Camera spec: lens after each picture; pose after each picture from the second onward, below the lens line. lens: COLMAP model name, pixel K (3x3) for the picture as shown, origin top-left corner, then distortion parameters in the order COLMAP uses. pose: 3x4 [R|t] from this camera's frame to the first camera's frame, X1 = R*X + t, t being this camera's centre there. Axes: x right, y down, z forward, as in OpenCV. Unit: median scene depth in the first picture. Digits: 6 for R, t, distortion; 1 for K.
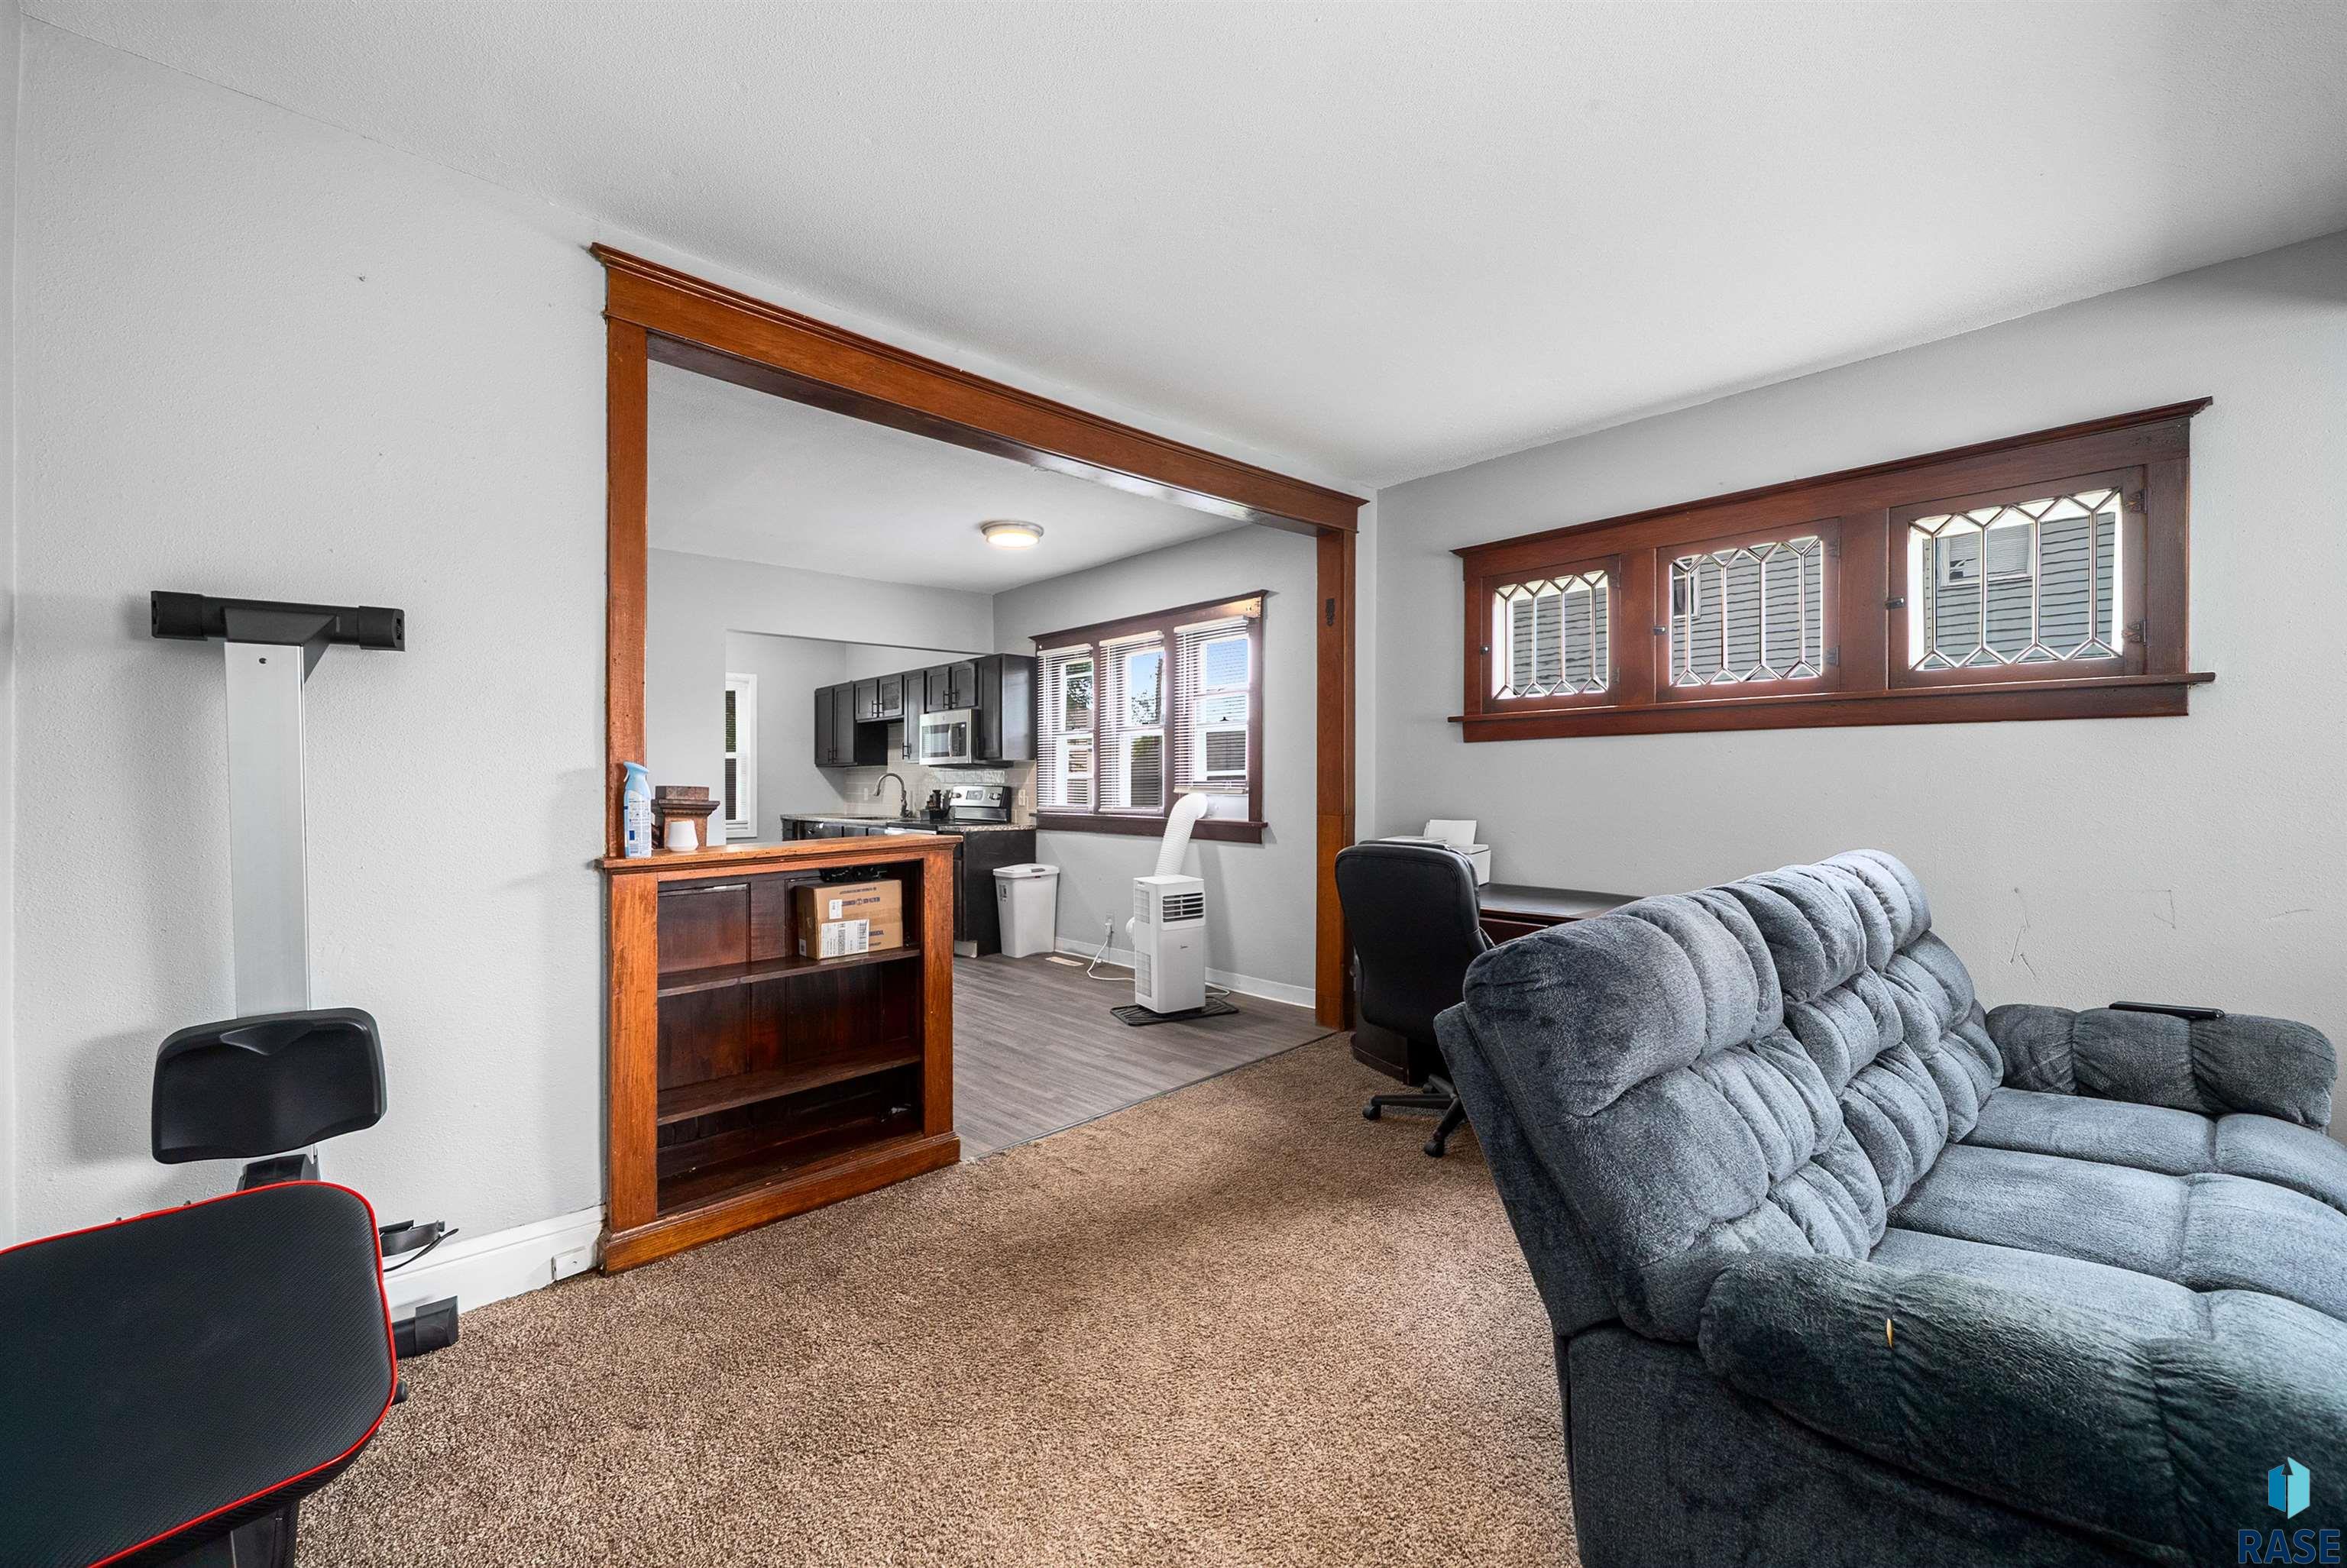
lens RADIAL K [[918.2, 0, 1162.7], [0, 918.2, 806.7], [0, 0, 1]] dist [-0.000515, -0.000022]
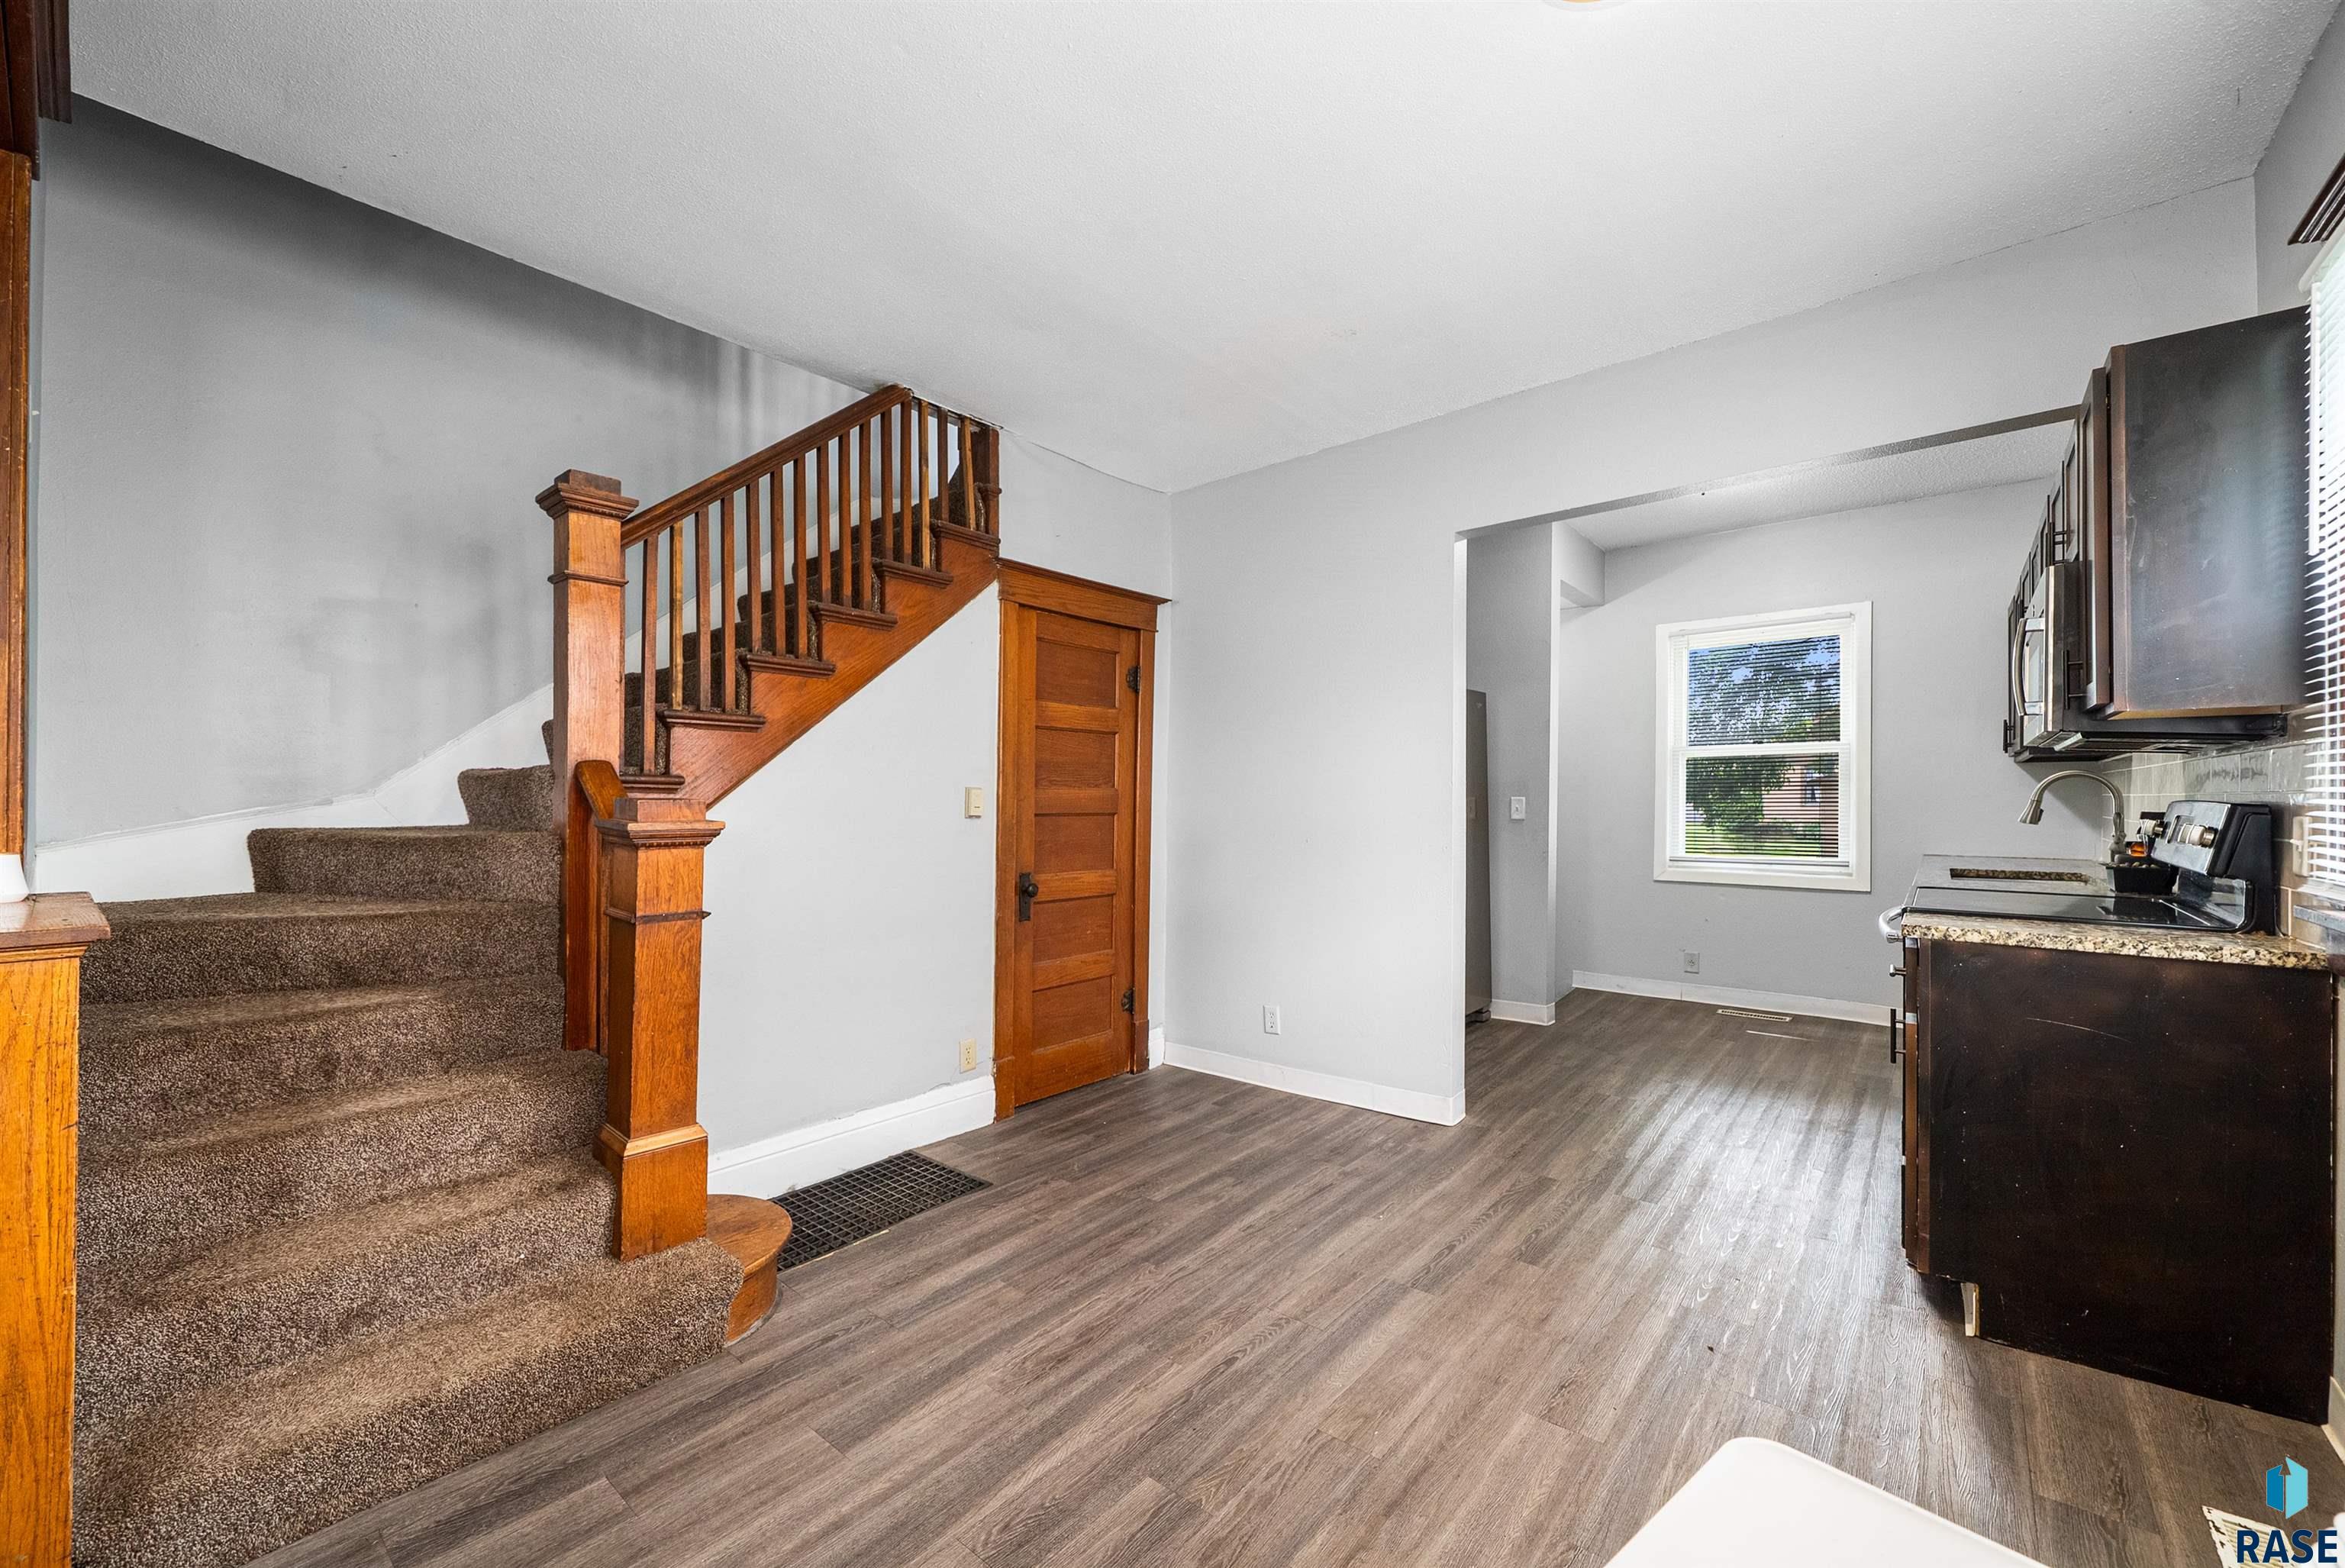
lens RADIAL K [[922.9, 0, 1176.1], [0, 922.9, 794.5], [0, 0, 1]] dist [-0.000444, 0.000021]
pose [[0.122789, -0.007920, -0.992401, 0.072640], [-0.016994, 0.999805, -0.010082, -0.015347], [0.992287, 0.018103, 0.122631, 0.581138]]
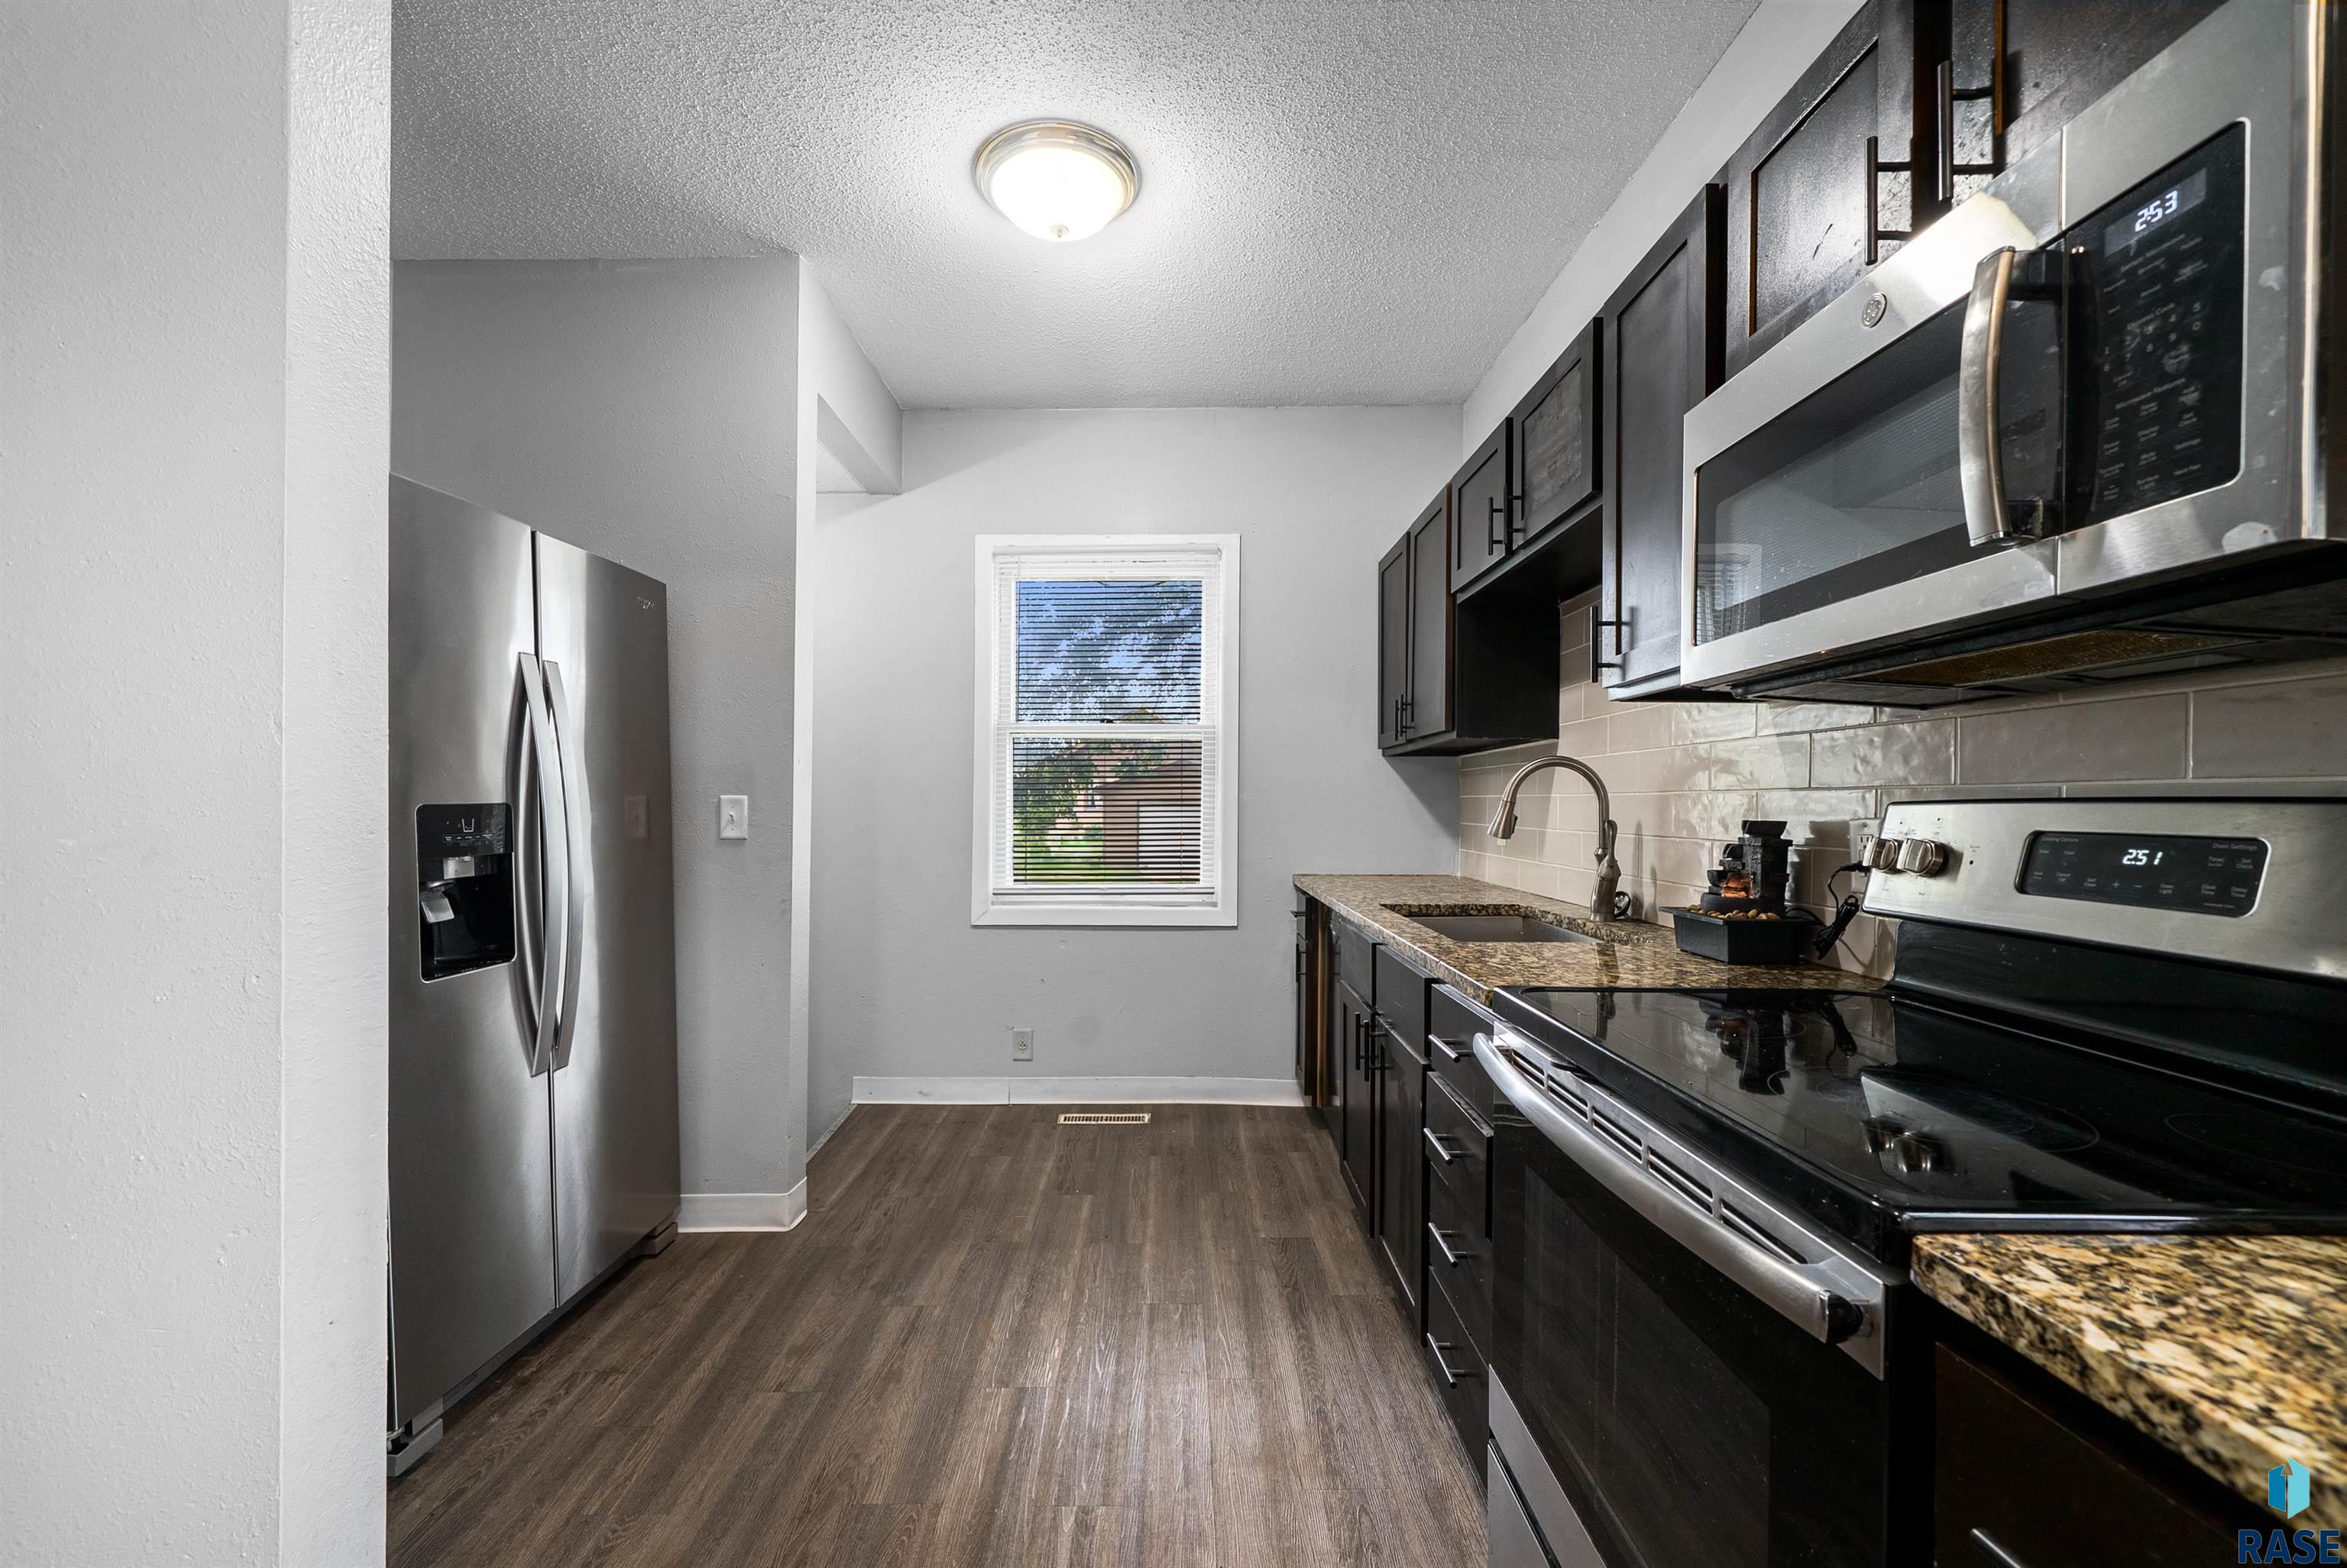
lens RADIAL K [[918.2, 0, 1162.7], [0, 918.2, 806.7], [0, 0, 1]] dist [-0.000515, -0.000022]
pose [[0.726132, 0.000011, -0.687555, -0.205574], [-0.011308, 0.999865, -0.011926, -0.017891], [0.687462, 0.016435, 0.726034, 0.767517]]
